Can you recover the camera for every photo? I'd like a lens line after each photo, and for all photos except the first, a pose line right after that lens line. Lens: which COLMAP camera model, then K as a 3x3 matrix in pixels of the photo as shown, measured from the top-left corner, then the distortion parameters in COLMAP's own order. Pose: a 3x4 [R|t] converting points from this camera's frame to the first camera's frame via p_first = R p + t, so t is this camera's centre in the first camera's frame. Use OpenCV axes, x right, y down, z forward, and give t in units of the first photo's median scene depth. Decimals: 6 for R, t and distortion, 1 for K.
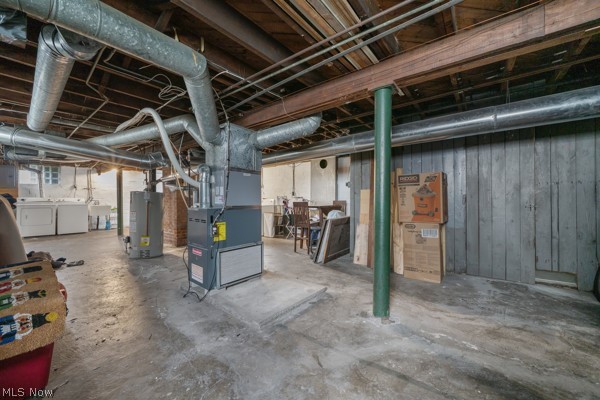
lens RADIAL K [[232.5, 0, 301.8], [0, 232.5, 197.9], [0, 0, 1]] dist [-0.009148, -0.000040]
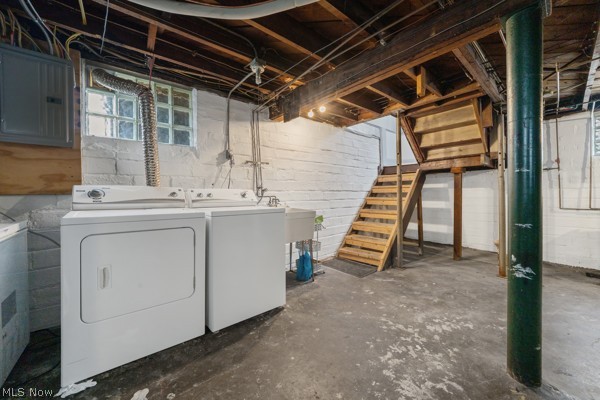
lens RADIAL K [[232.5, 0, 299.4], [0, 232.5, 199.0], [0, 0, 1]] dist [-0.009148, -0.000040]
pose [[0.975418, -0.006325, -0.220270, -0.810081], [0.010699, 0.999768, 0.018670, 0.010283], [0.220101, -0.020567, 0.975260, 0.691849]]
